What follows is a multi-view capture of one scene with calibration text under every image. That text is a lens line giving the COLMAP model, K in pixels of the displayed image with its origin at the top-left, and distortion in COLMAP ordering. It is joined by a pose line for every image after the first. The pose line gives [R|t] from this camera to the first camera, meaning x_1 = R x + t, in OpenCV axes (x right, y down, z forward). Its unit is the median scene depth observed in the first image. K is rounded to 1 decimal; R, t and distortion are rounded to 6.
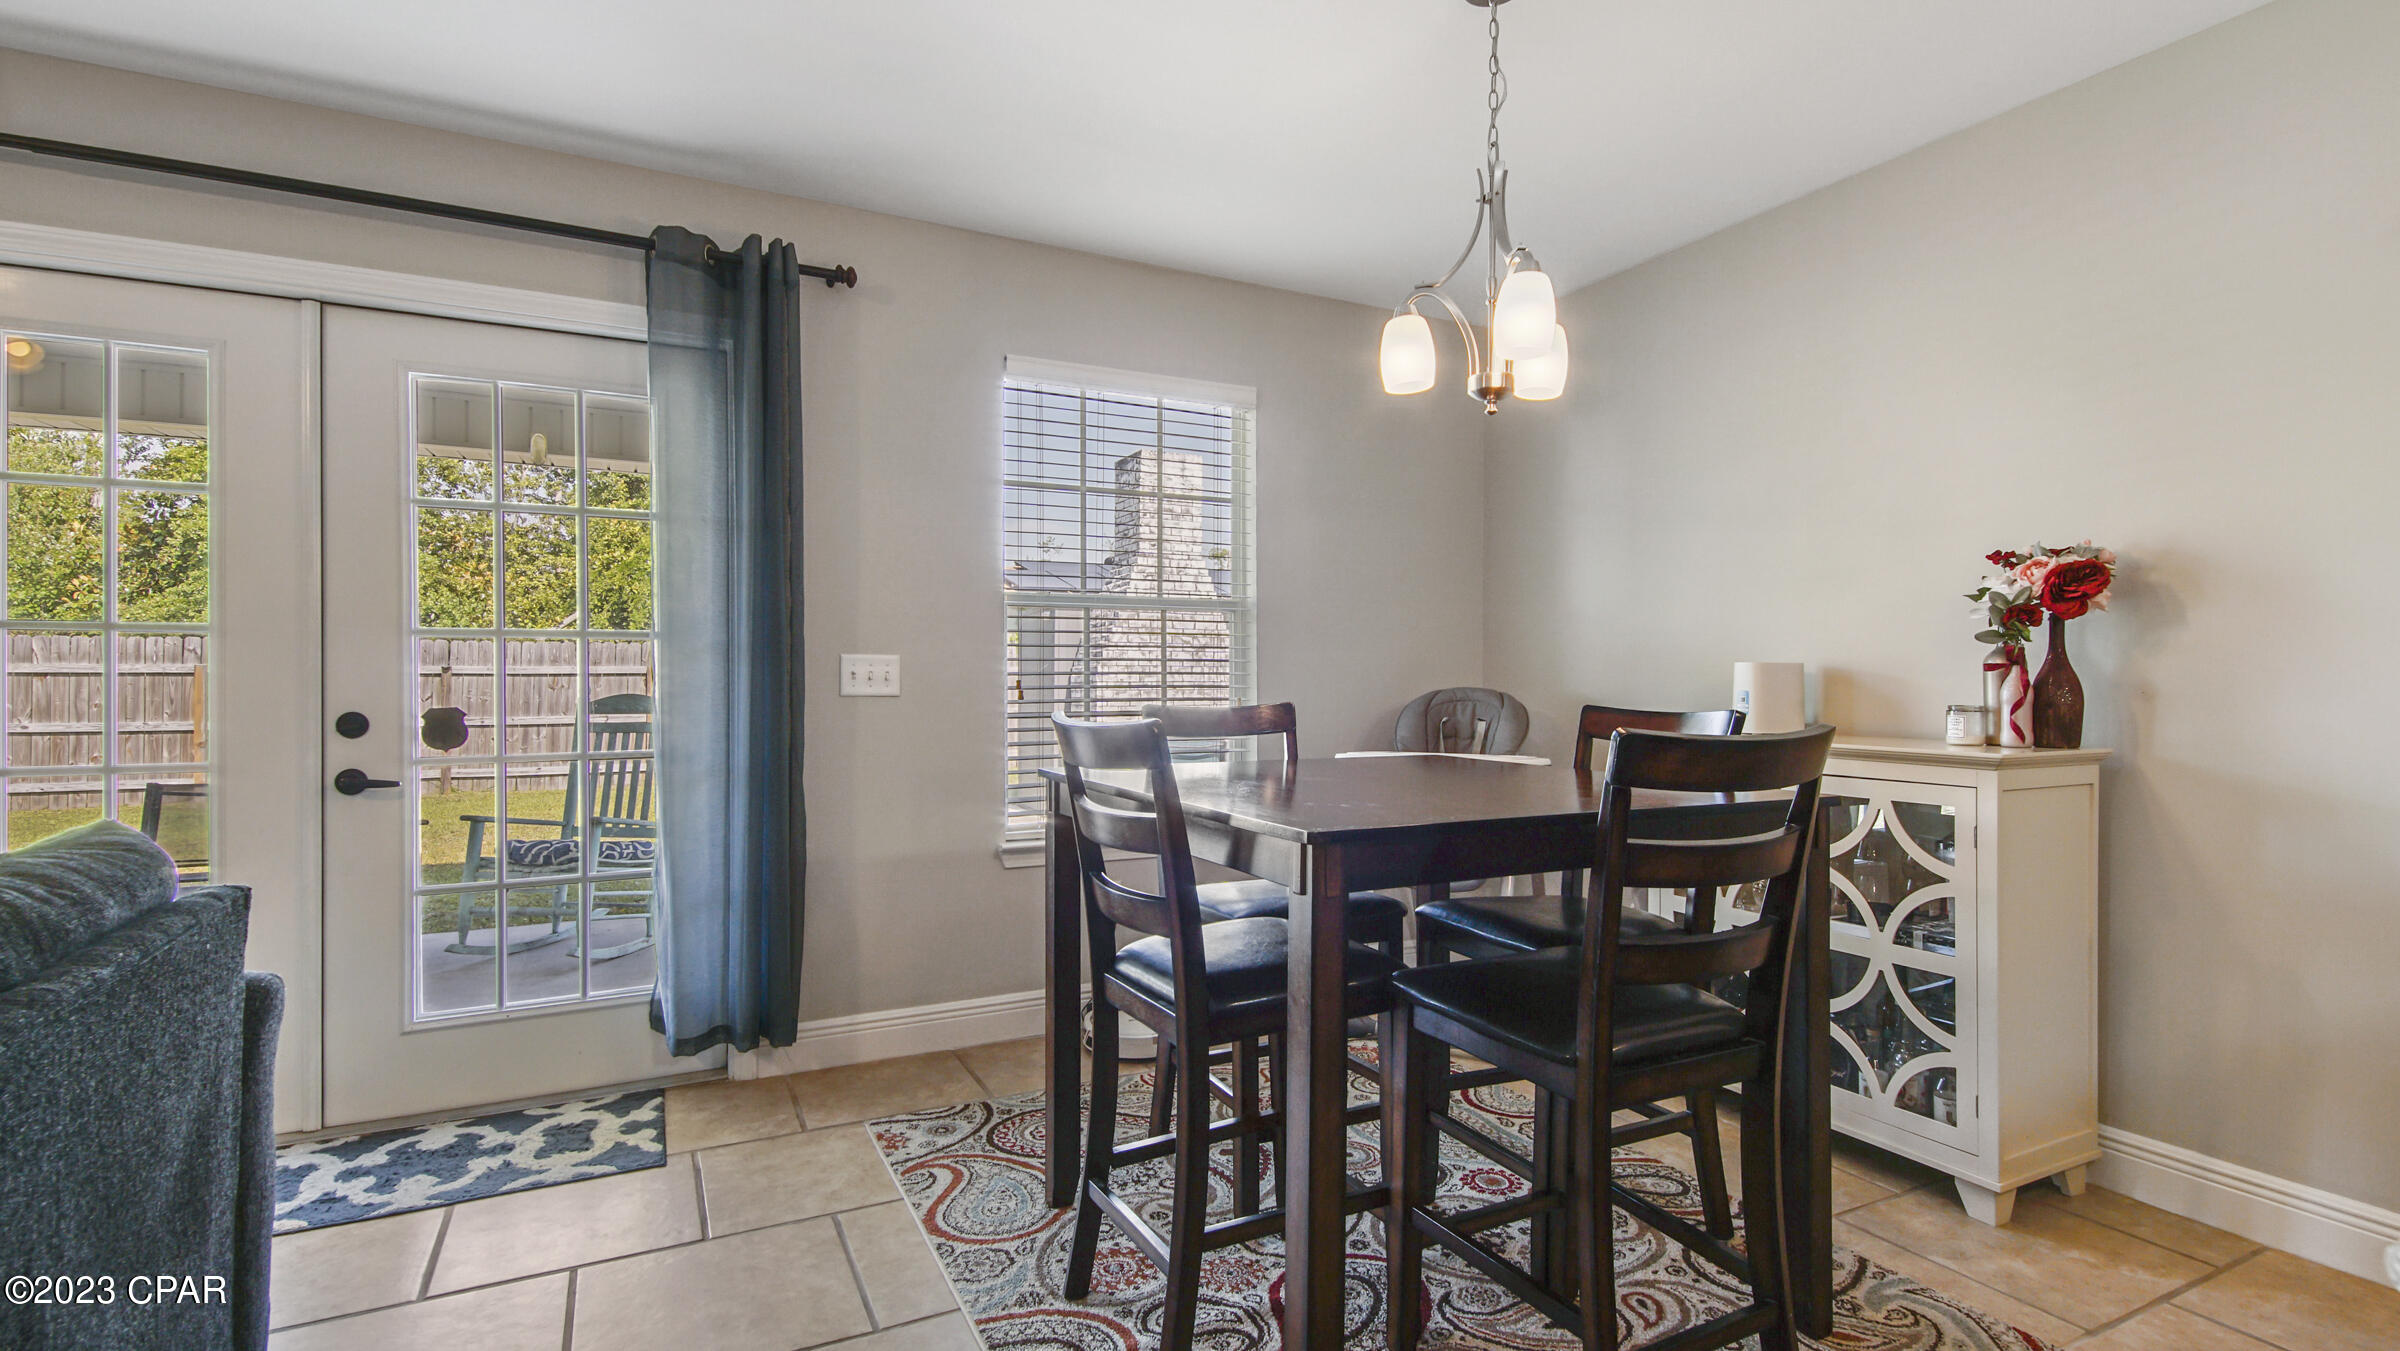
lens RADIAL K [[1082.3, 0, 1179.7], [0, 1082.3, 676.0], [0, 0, 1]] dist [0.038253, -0.023026]
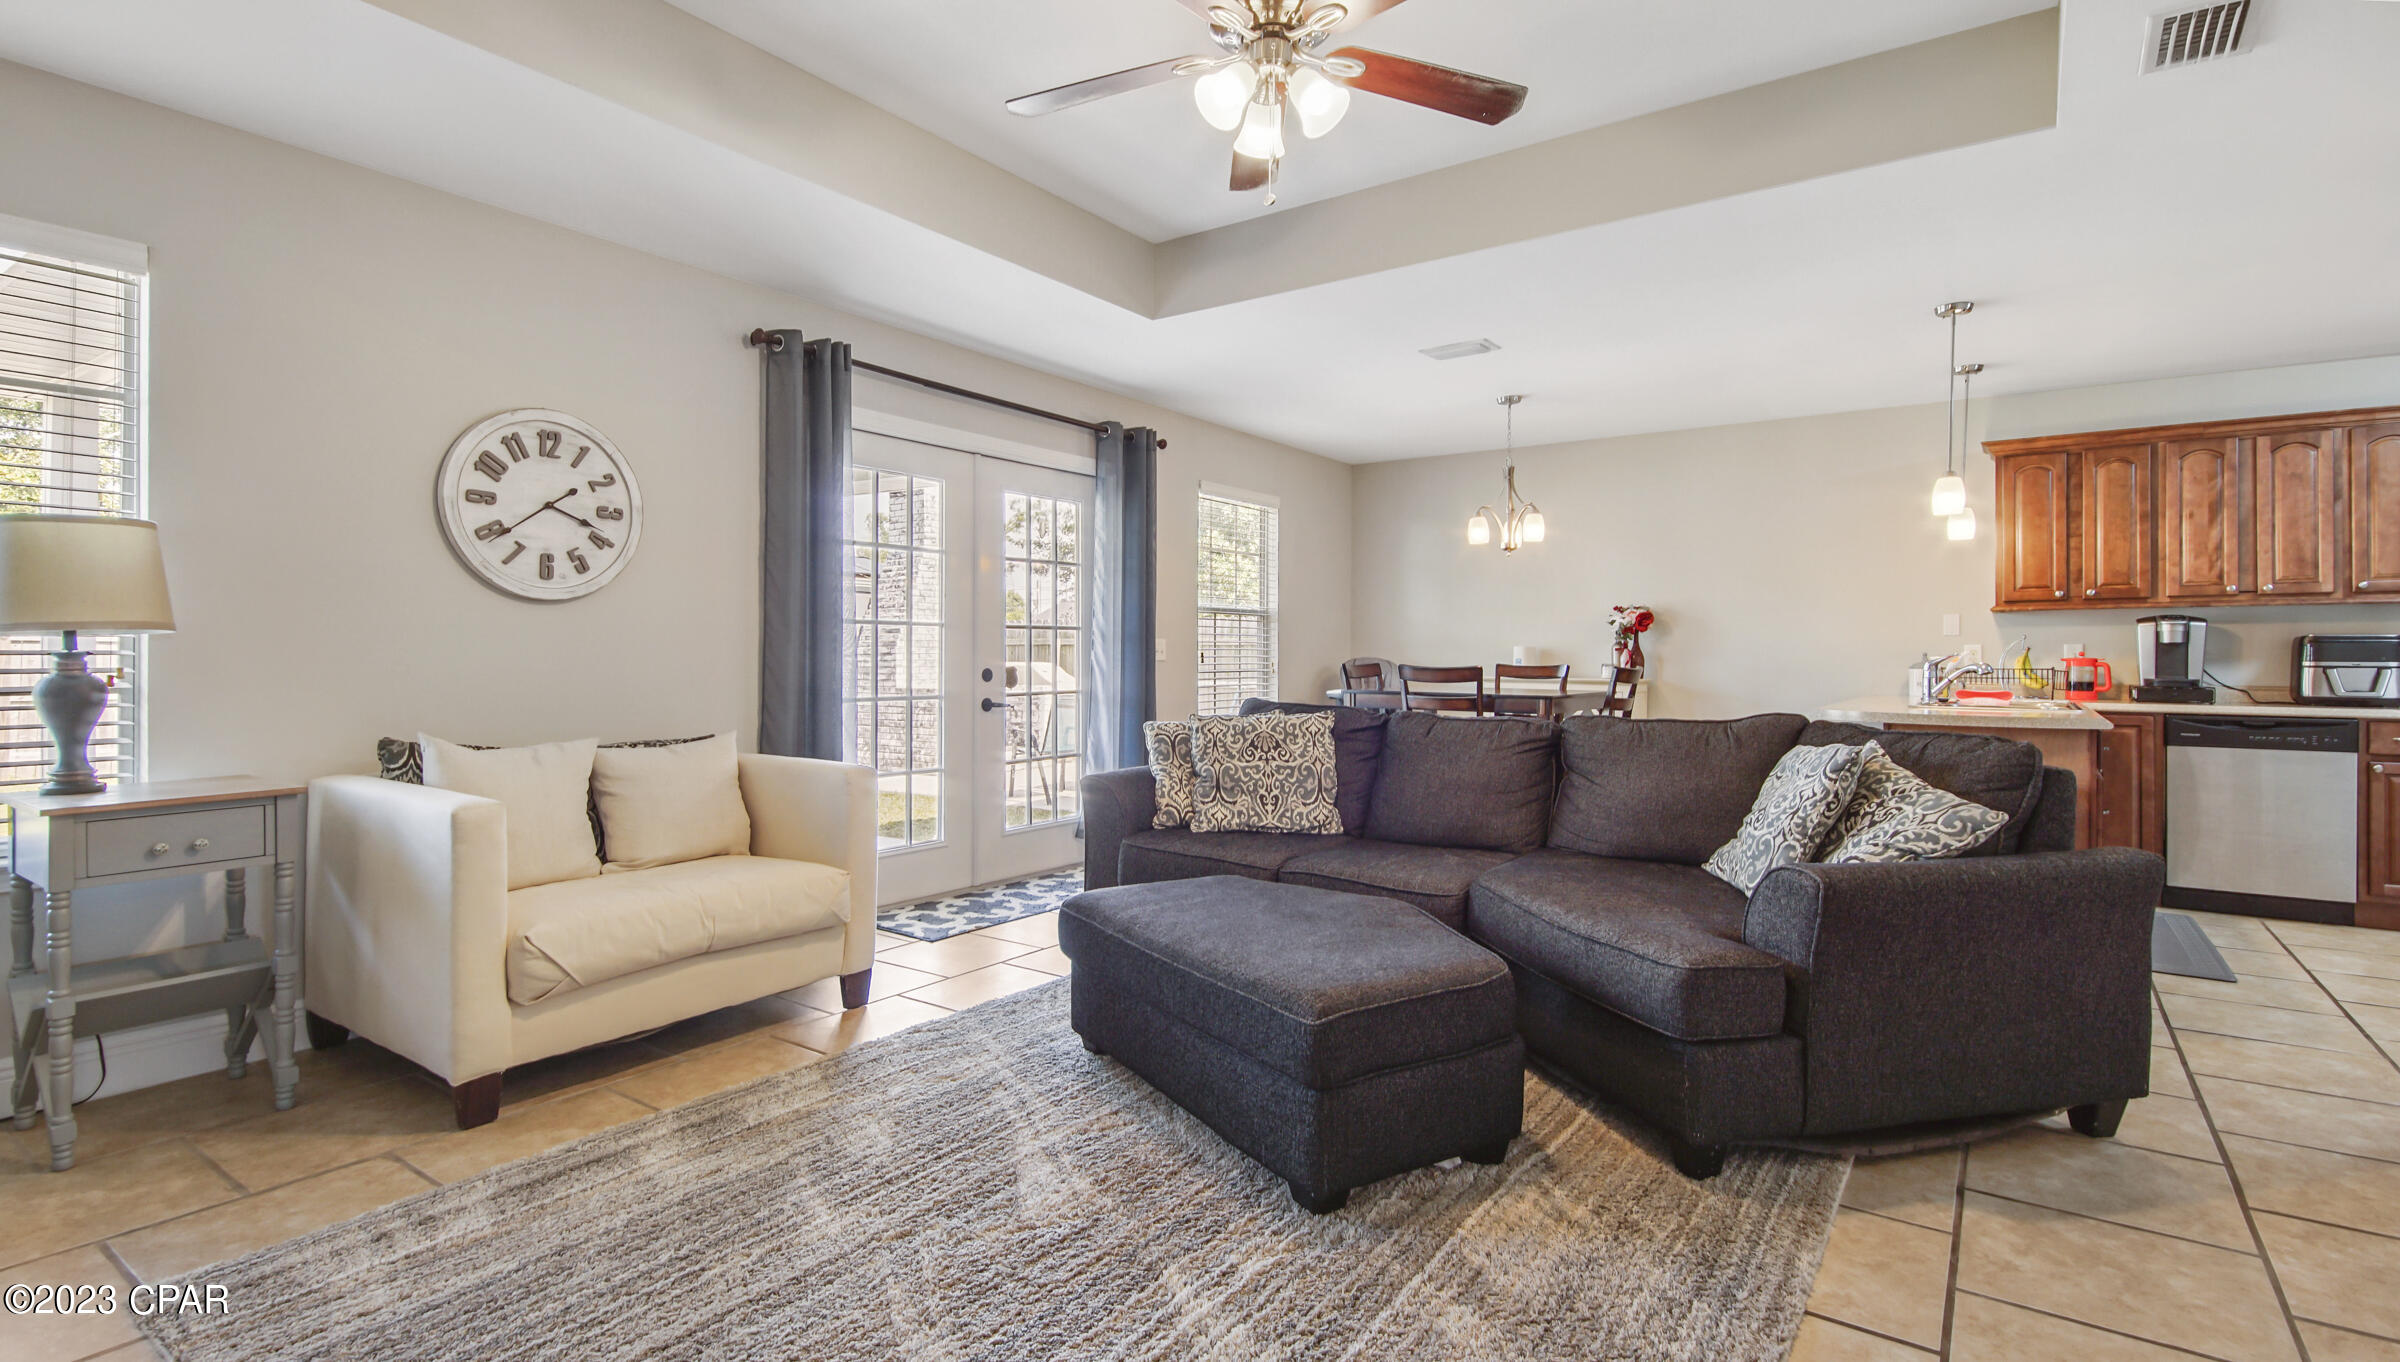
lens RADIAL K [[1148.1, 0, 1201.6], [0, 1148.1, 653.2], [0, 0, 1]] dist [0.025403, -0.016988]
pose [[0.887997, 0.004767, 0.459825, -1.344450], [-0.003647, 0.999988, -0.003322, 0.011937], [-0.459836, 0.001273, 0.888003, -0.954433]]
